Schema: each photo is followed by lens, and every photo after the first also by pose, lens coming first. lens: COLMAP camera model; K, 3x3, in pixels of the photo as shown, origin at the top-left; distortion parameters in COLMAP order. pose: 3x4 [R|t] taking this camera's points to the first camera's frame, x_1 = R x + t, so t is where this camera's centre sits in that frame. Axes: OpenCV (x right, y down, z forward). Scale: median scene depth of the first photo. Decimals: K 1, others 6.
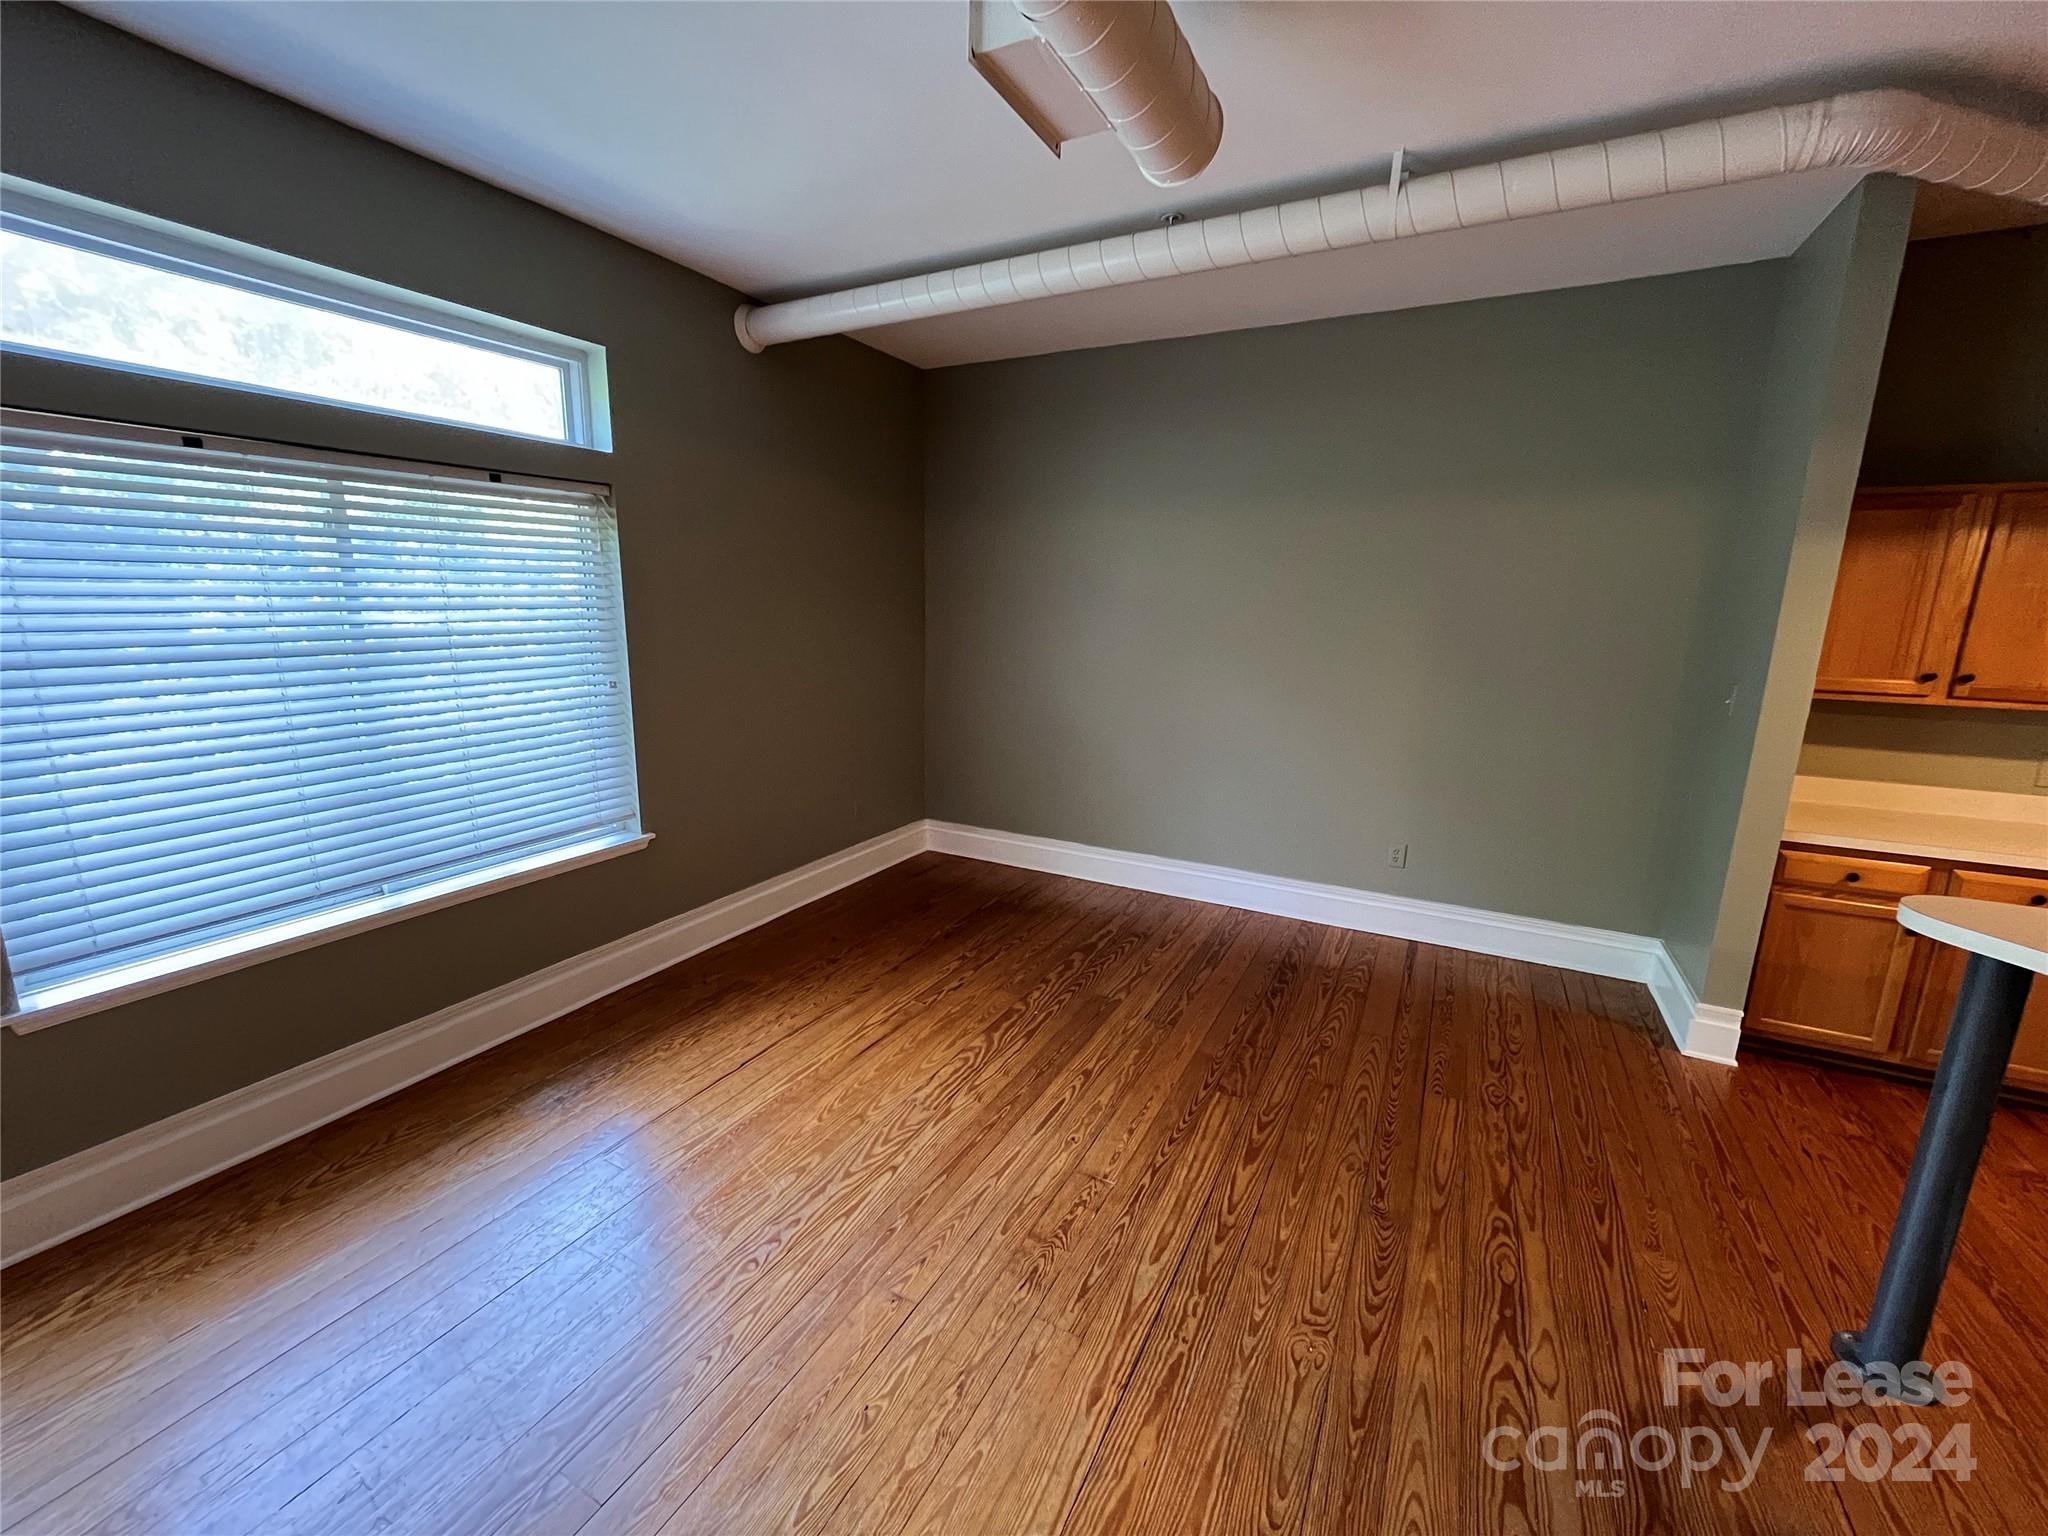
lens RADIAL K [[831.5, 0, 1024.6], [0, 831.5, 766.8], [0, 0, 1]] dist [-0.002650, -0.000541]
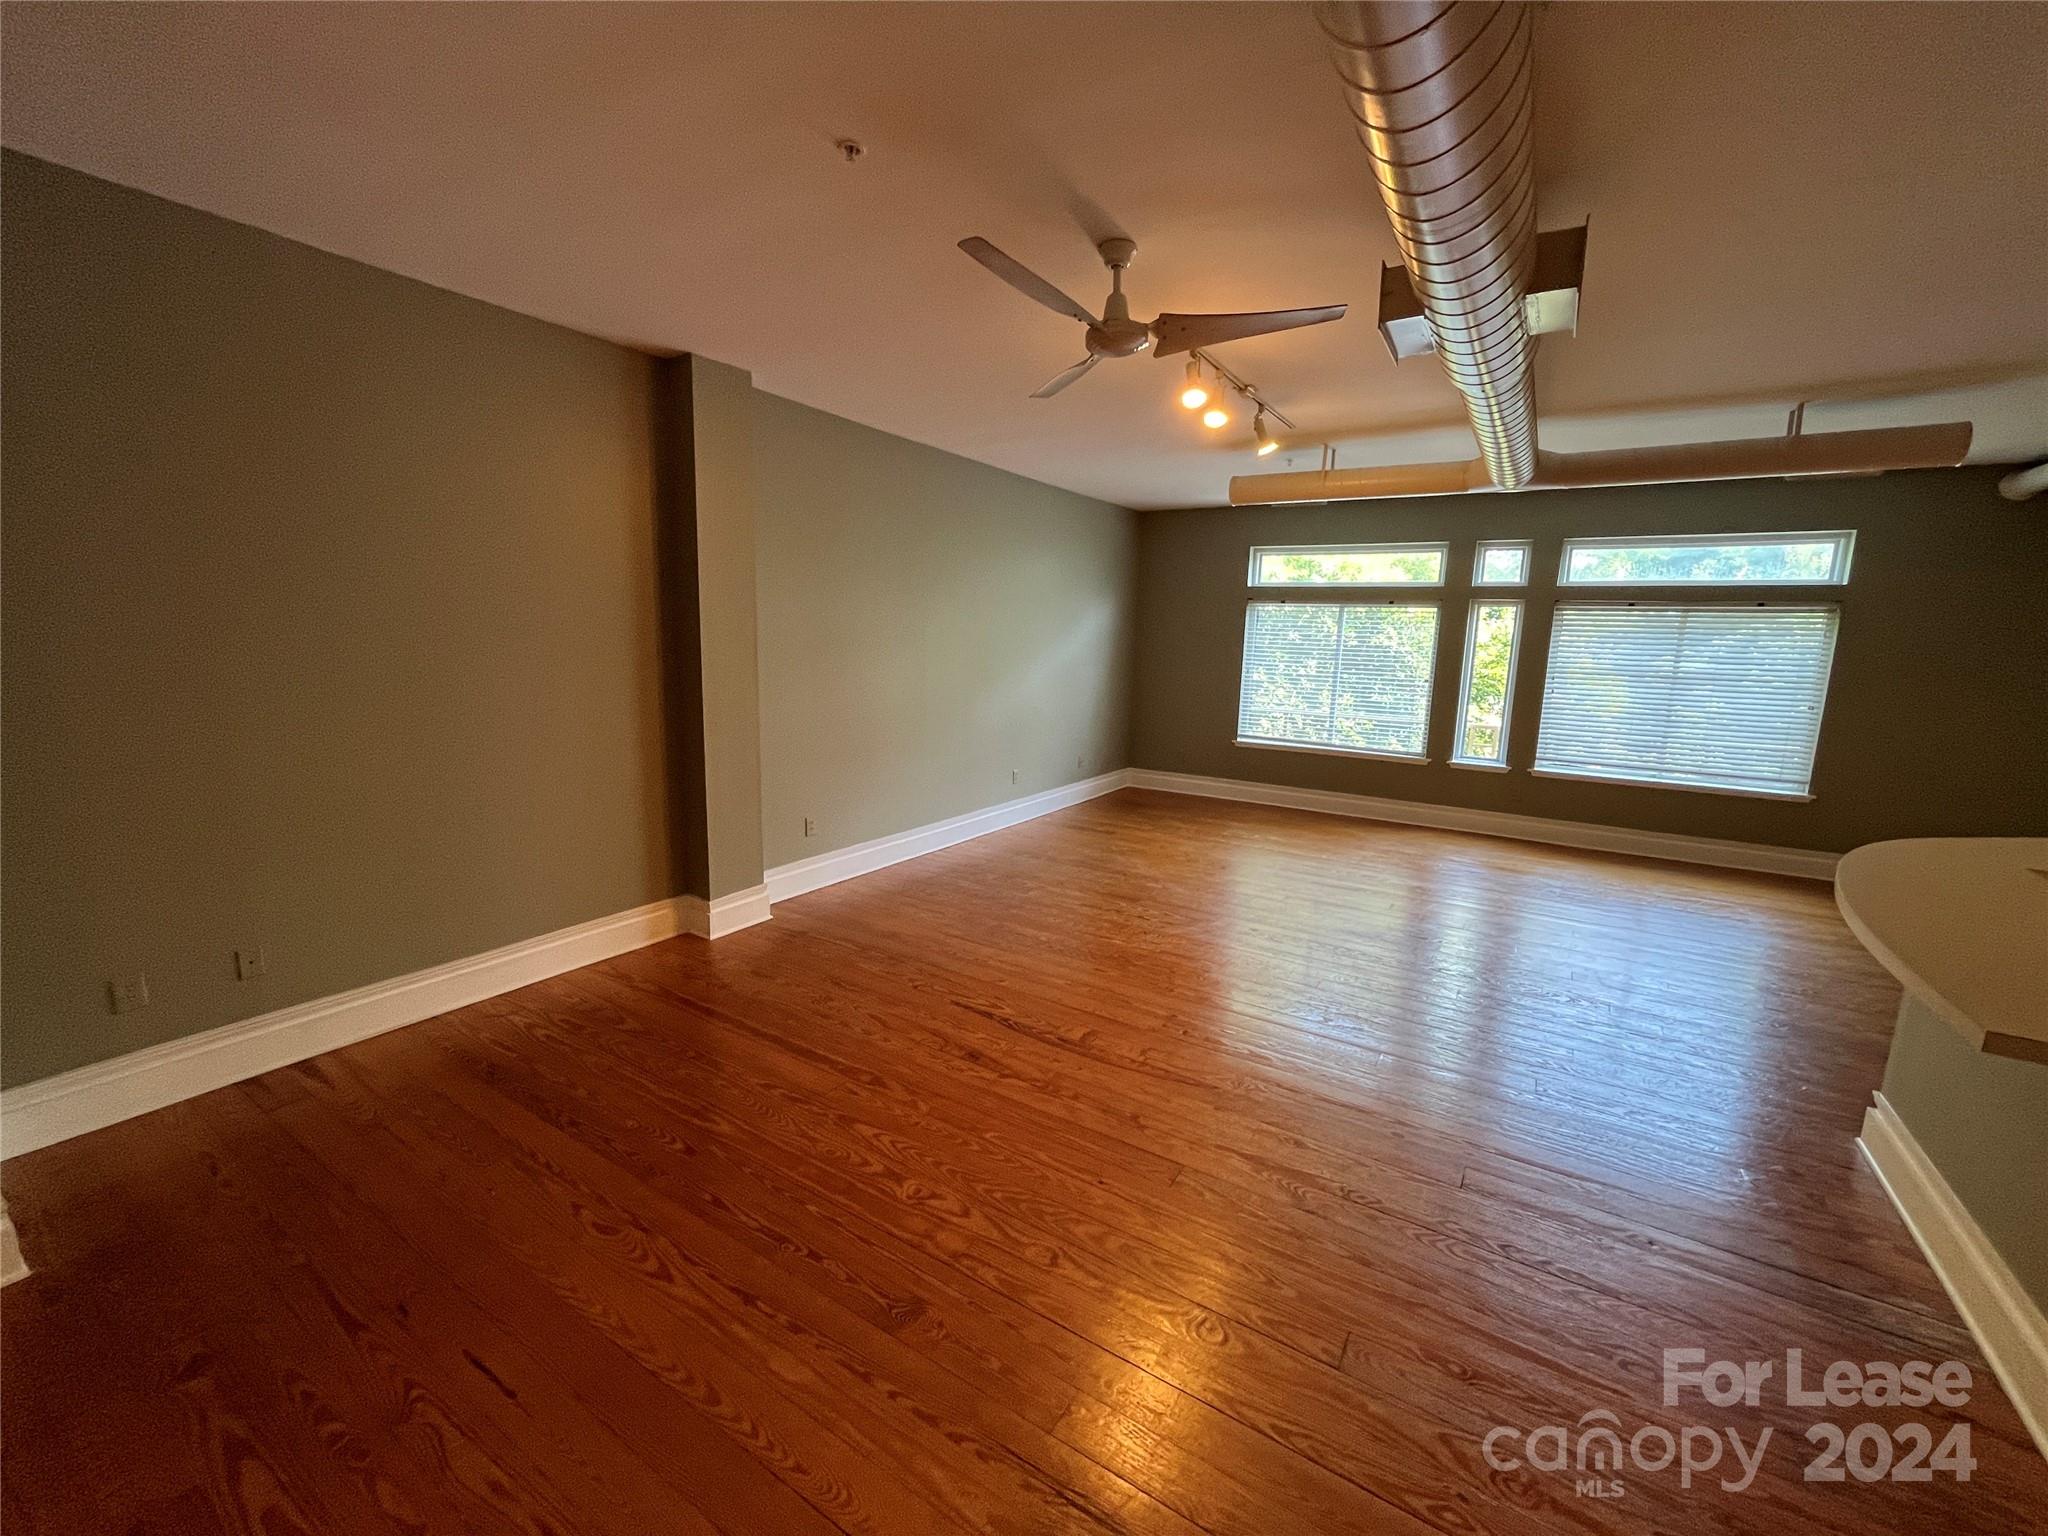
lens RADIAL K [[831.5, 0, 1022.0], [0, 831.5, 766.2], [0, 0, 1]] dist [-0.002650, -0.000541]
pose [[-0.080992, 0.139440, -0.986913, 0.945207], [-0.233274, 0.960013, 0.154783, 0.095290], [0.969032, 0.242757, -0.045226, -0.371797]]
